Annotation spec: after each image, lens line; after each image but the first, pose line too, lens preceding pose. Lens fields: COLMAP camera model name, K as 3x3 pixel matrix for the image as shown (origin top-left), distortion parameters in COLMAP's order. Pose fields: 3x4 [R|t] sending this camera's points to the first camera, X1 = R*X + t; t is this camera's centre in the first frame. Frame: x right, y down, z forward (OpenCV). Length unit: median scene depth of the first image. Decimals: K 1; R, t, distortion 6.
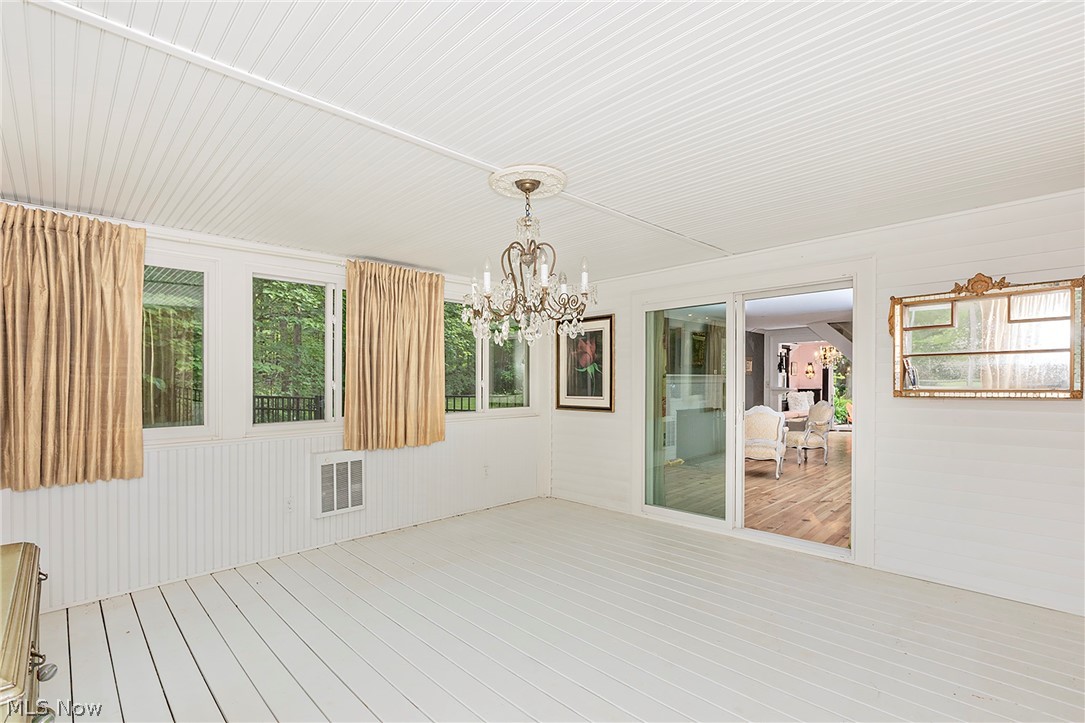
lens RADIAL K [[505.5, 0, 542.5], [0, 505.5, 361.5], [0, 0, 1]] dist [-0.001648, -0.000603]
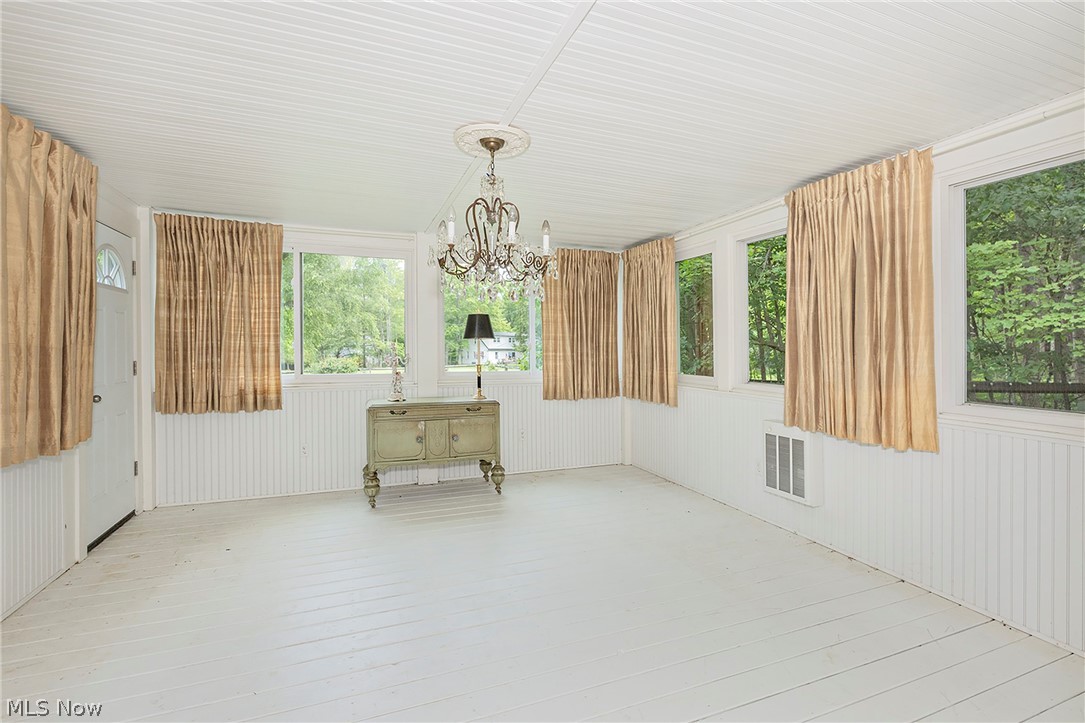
lens RADIAL K [[505.5, 0, 542.5], [0, 505.5, 361.5], [0, 0, 1]] dist [-0.001648, -0.000603]
pose [[-0.414564, 0.020651, -0.909786, 0.553649], [0.009488, 0.999786, 0.018371, 0.054437], [0.909971, -0.001016, -0.414671, 1.007551]]
